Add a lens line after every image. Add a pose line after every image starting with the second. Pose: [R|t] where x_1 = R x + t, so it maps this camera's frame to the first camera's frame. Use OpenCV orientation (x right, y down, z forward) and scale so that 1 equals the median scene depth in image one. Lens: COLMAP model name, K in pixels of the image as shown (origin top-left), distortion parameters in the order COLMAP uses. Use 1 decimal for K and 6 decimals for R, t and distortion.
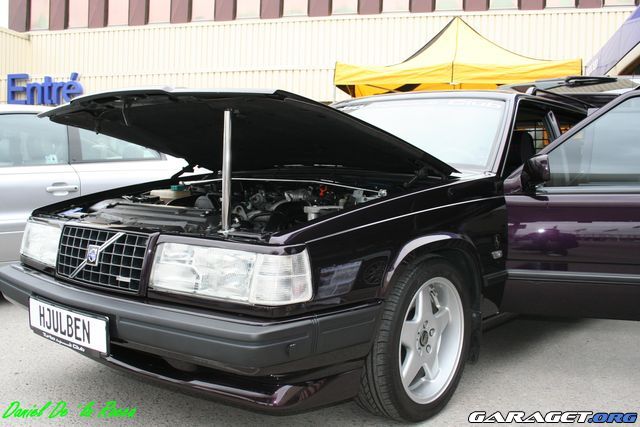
lens RADIAL K [[664.3, 0, 320.0], [0, 664.3, 213.5], [0, 0, 1]] dist [-0.085905, 0.013367]
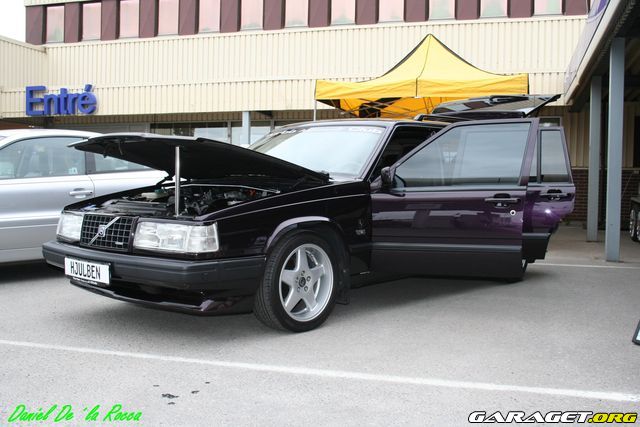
lens RADIAL K [[717.2, 0, 320.0], [0, 717.2, 213.5], [0, 0, 1]] dist [-0.075858, -0.013312]
pose [[0.998996, -0.009143, -0.043856, 0.243779], [0.008819, 0.999933, -0.007560, 0.030164], [0.043922, 0.007166, 0.999009, -0.664682]]
